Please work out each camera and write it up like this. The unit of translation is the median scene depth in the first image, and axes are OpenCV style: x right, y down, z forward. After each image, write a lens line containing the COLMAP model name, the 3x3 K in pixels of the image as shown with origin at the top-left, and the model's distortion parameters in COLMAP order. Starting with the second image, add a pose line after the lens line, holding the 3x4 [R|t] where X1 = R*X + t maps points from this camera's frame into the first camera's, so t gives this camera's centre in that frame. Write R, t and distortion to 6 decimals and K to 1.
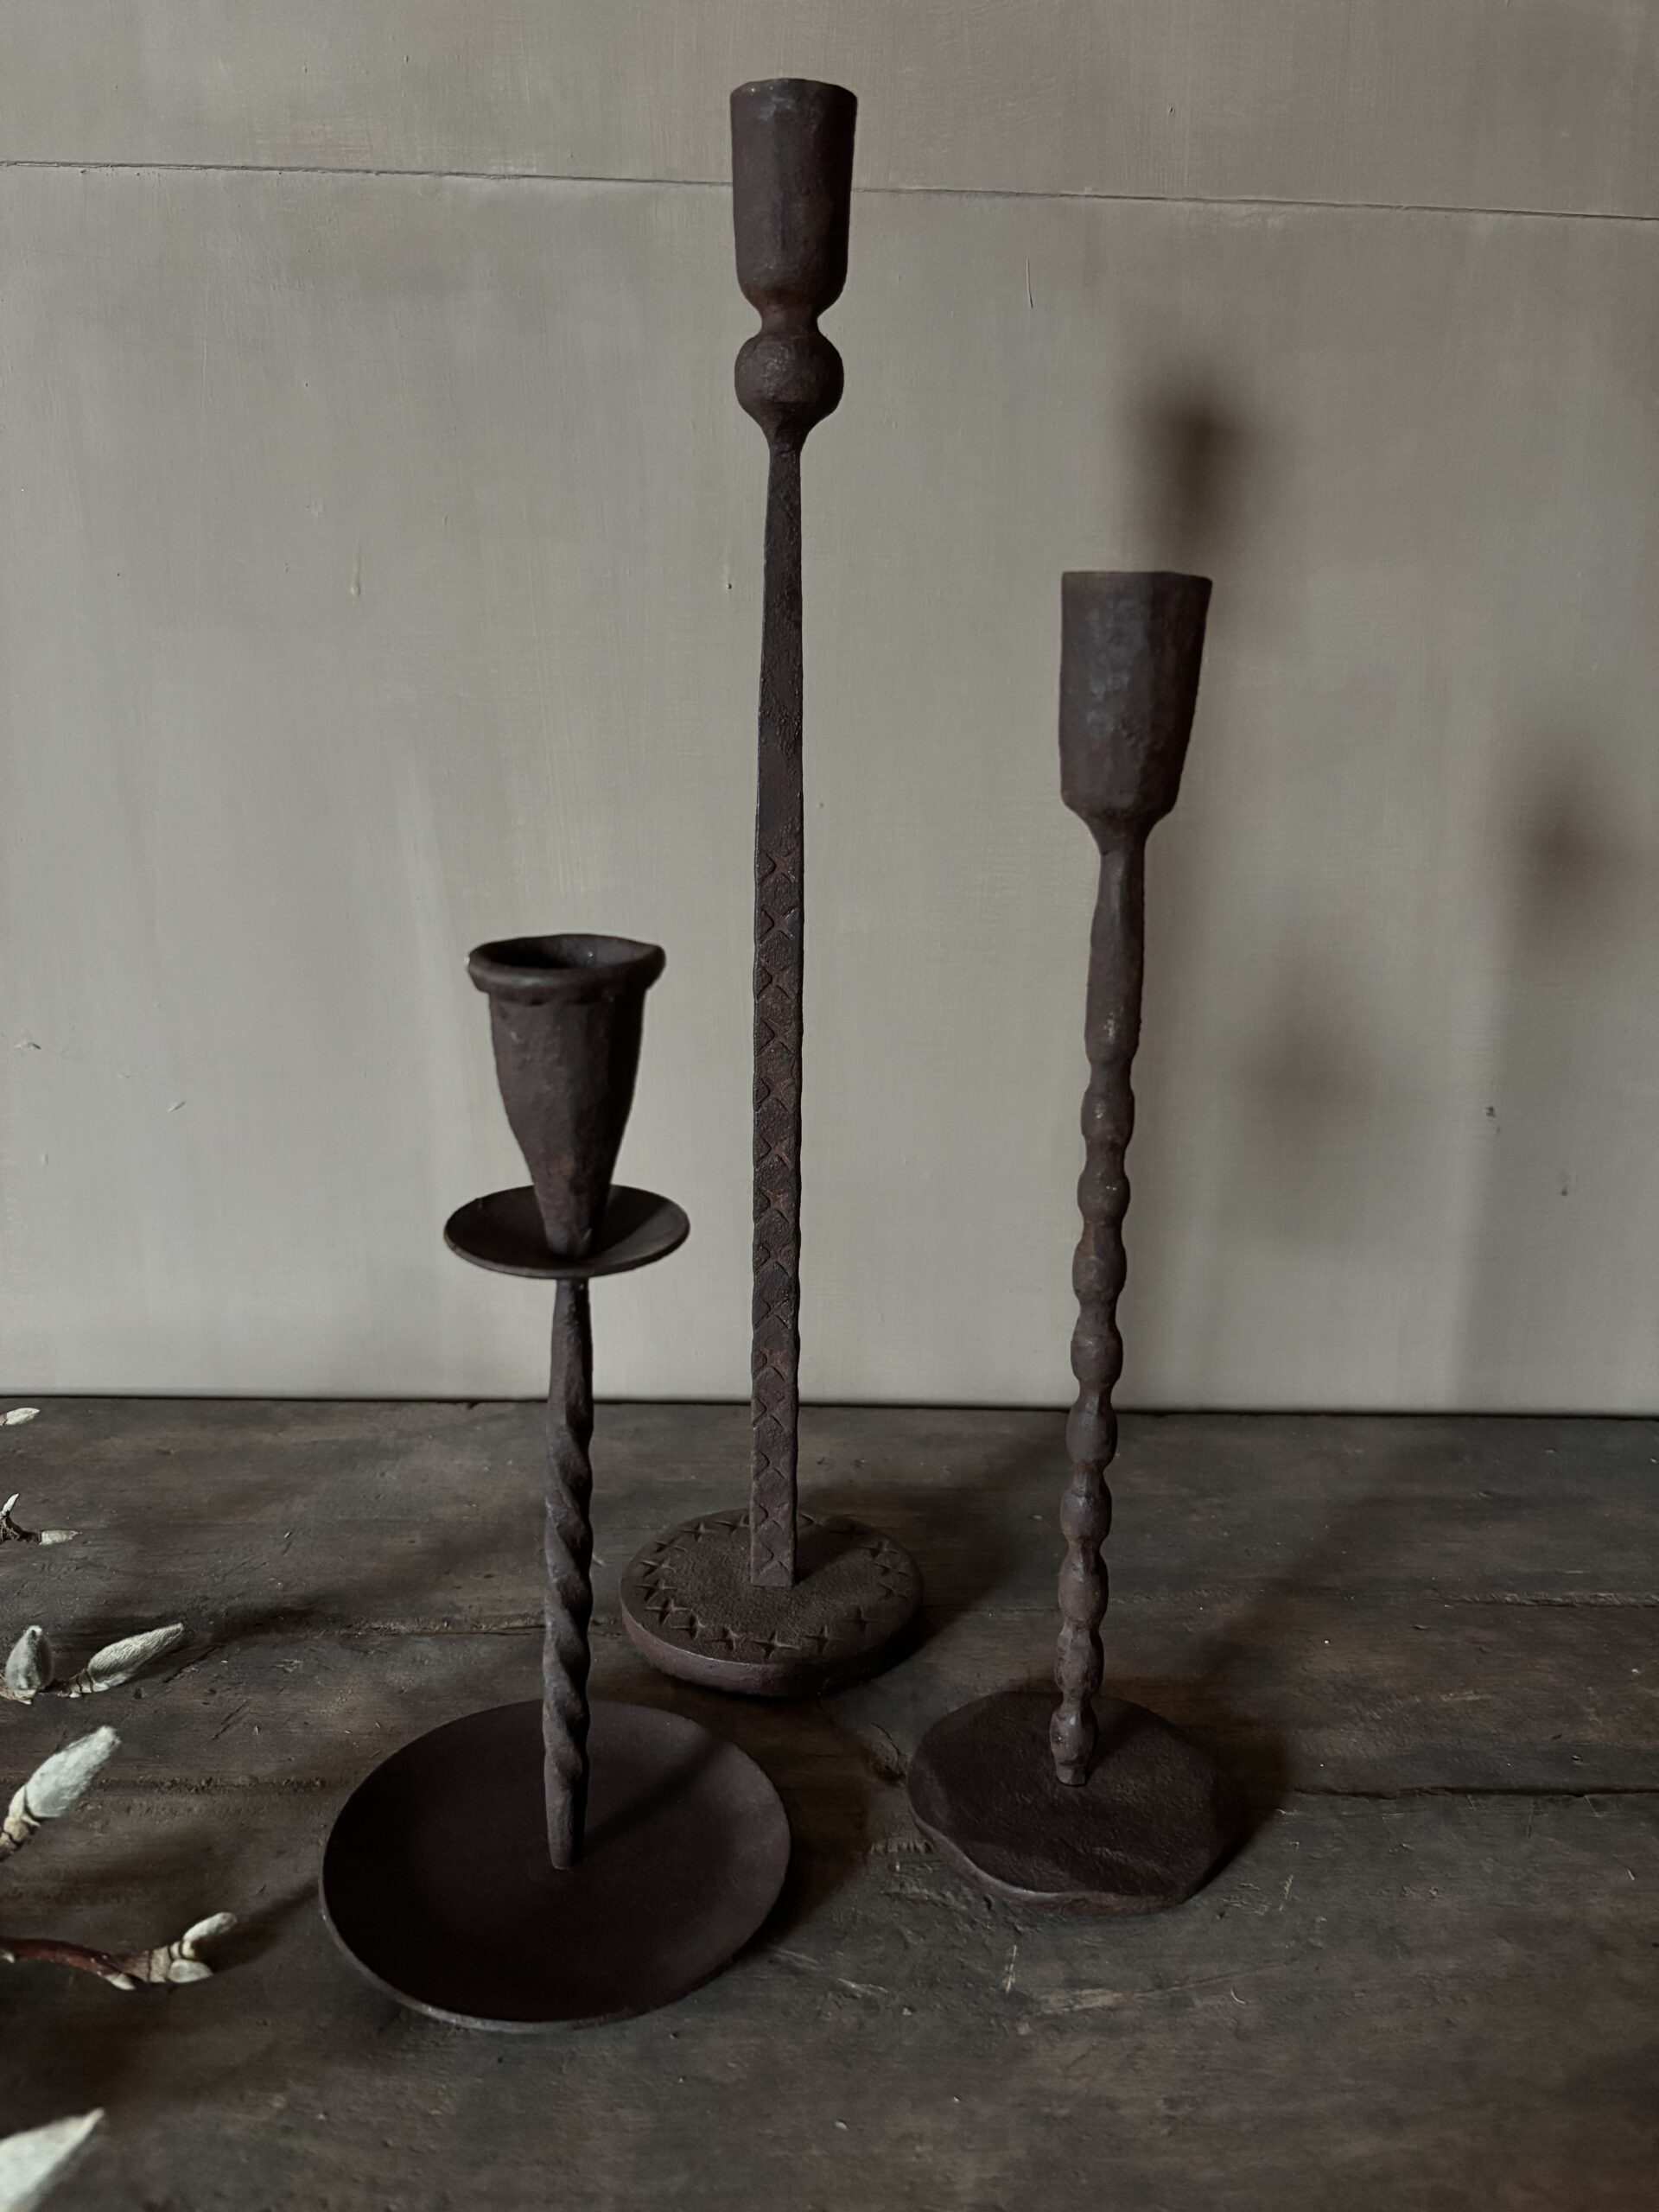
lens RADIAL K [[1747.3, 0, 830.0], [0, 1747.3, 1115.8], [0, 0, 1]] dist [0.003064, -0.018142]
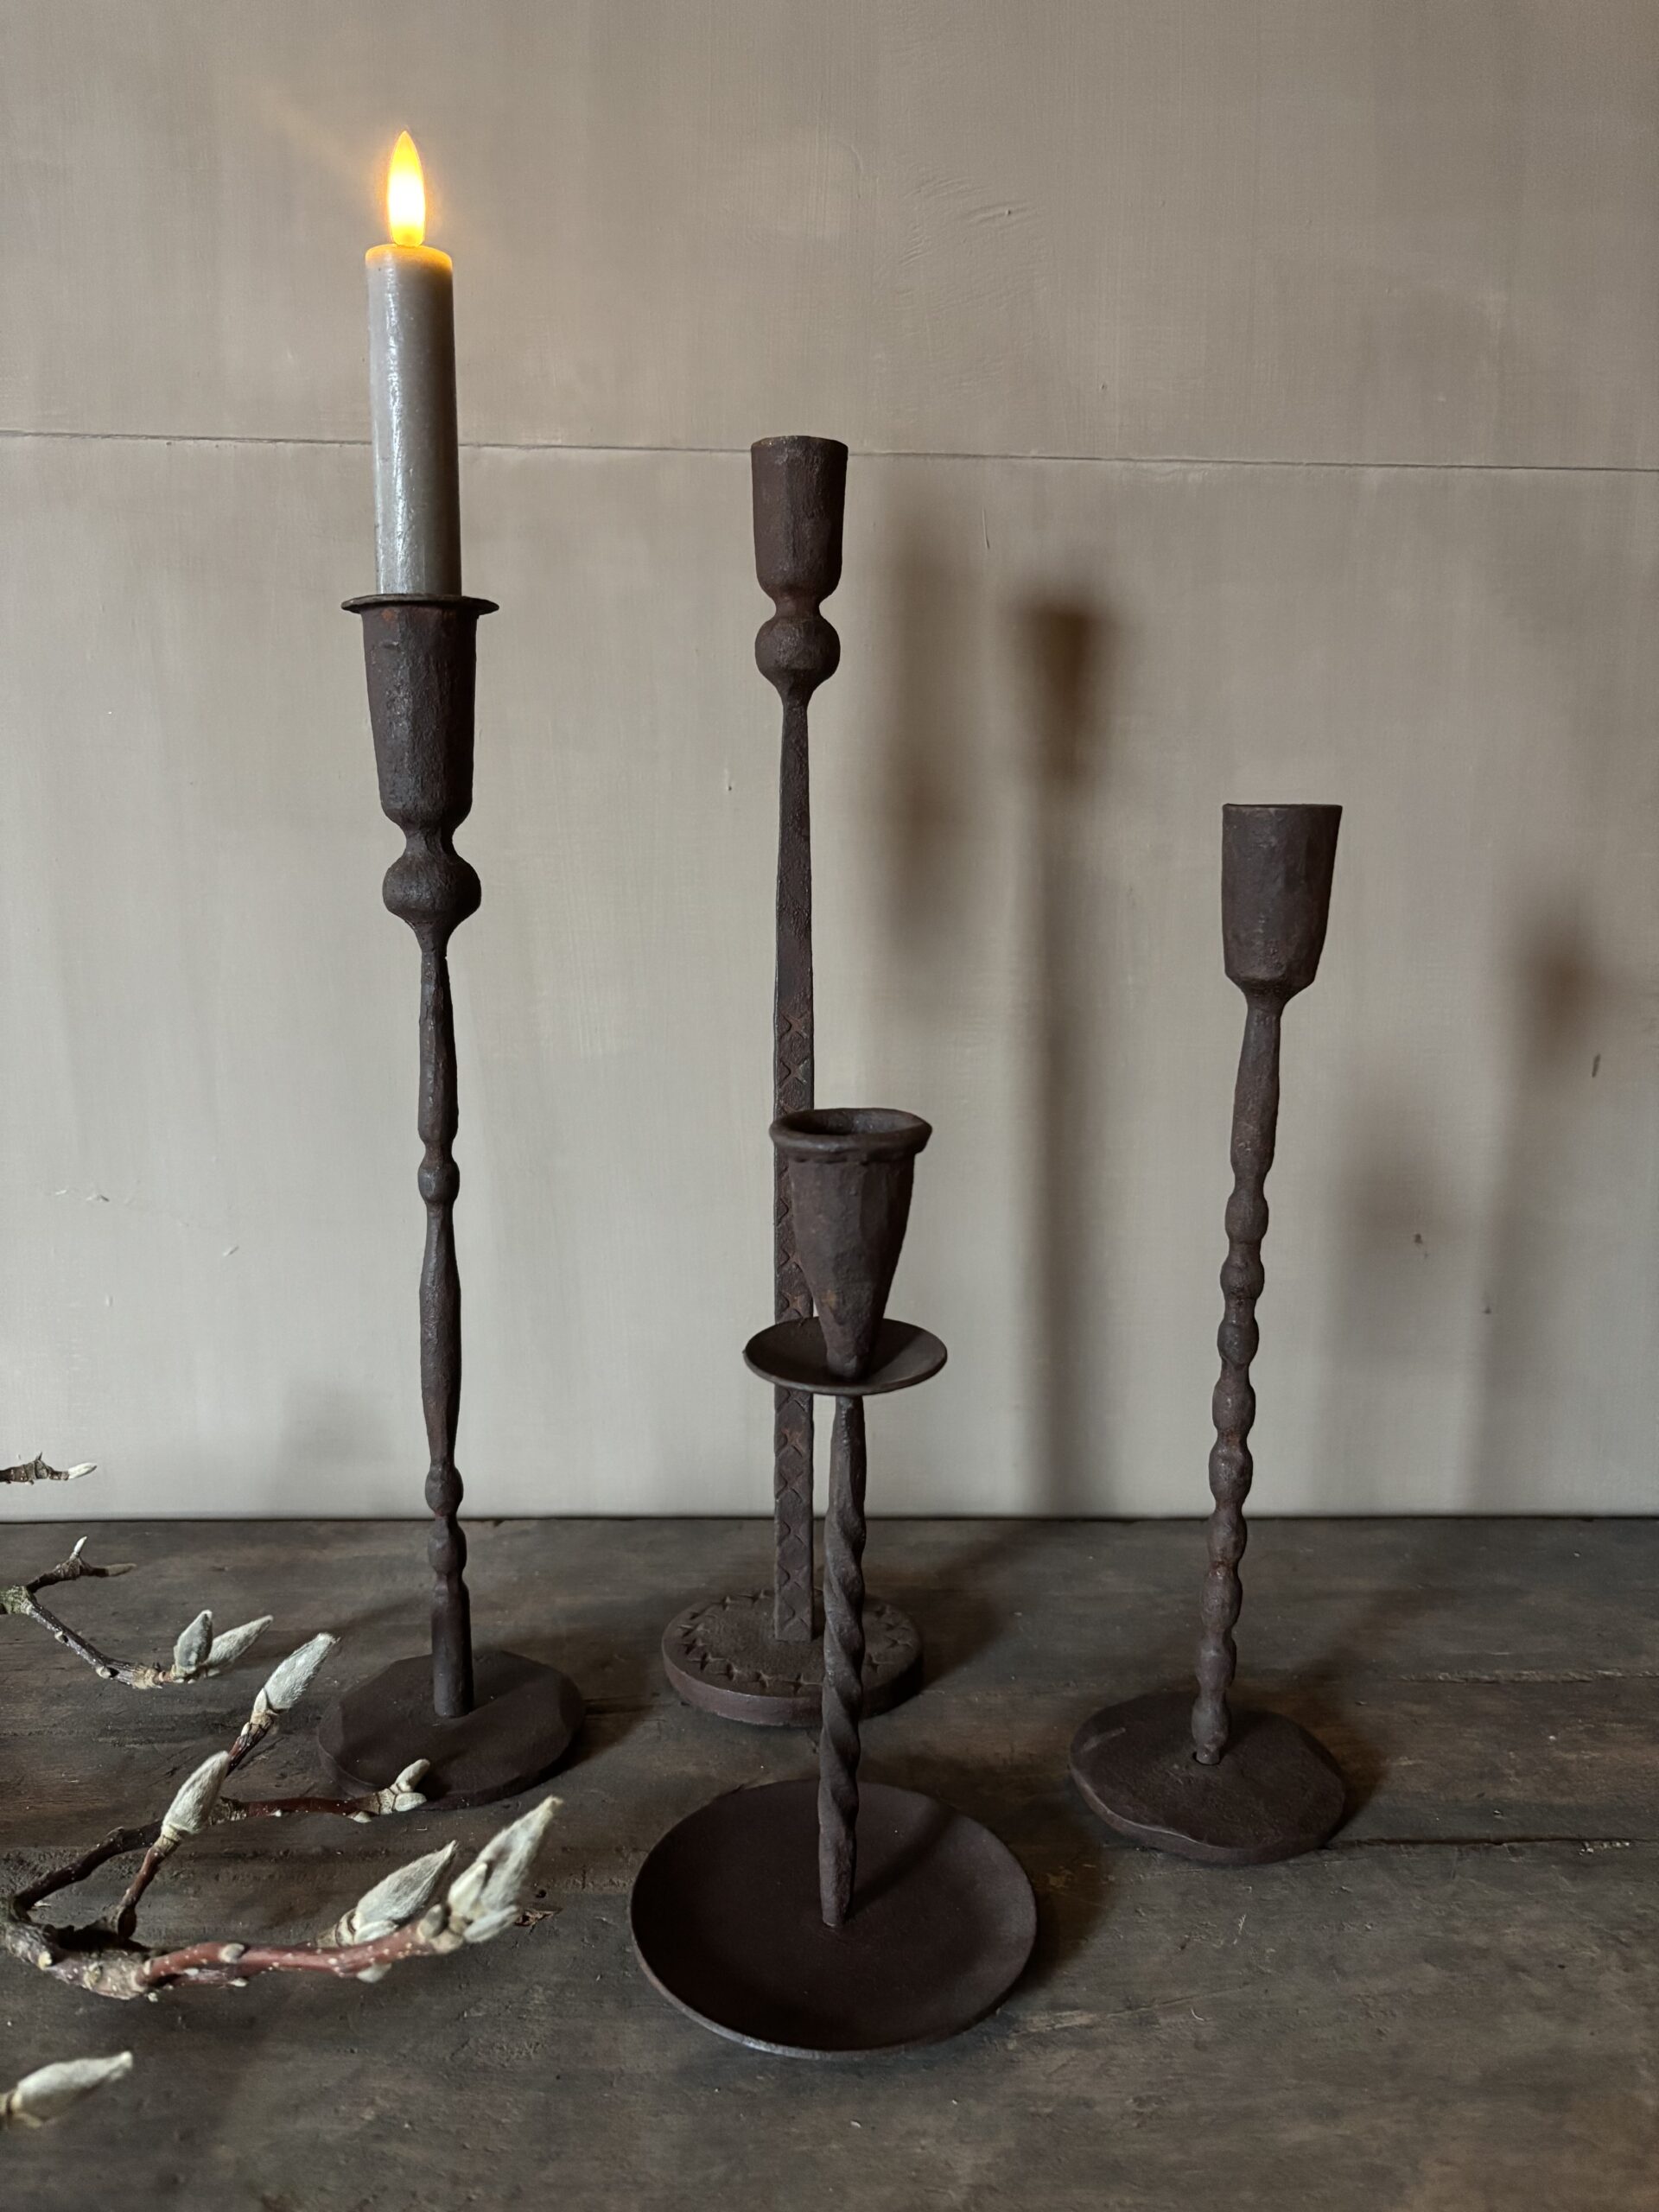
lens RADIAL K [[1748.6, 0, 827.3], [0, 1748.6, 1103.7], [0, 0, 1]] dist [-0.002045, -0.003025]
pose [[0.999838, -0.013777, 0.011598, -0.011745], [0.014701, 0.996382, -0.083708, -0.000617], [-0.010403, 0.083865, 0.996423, -0.150128]]
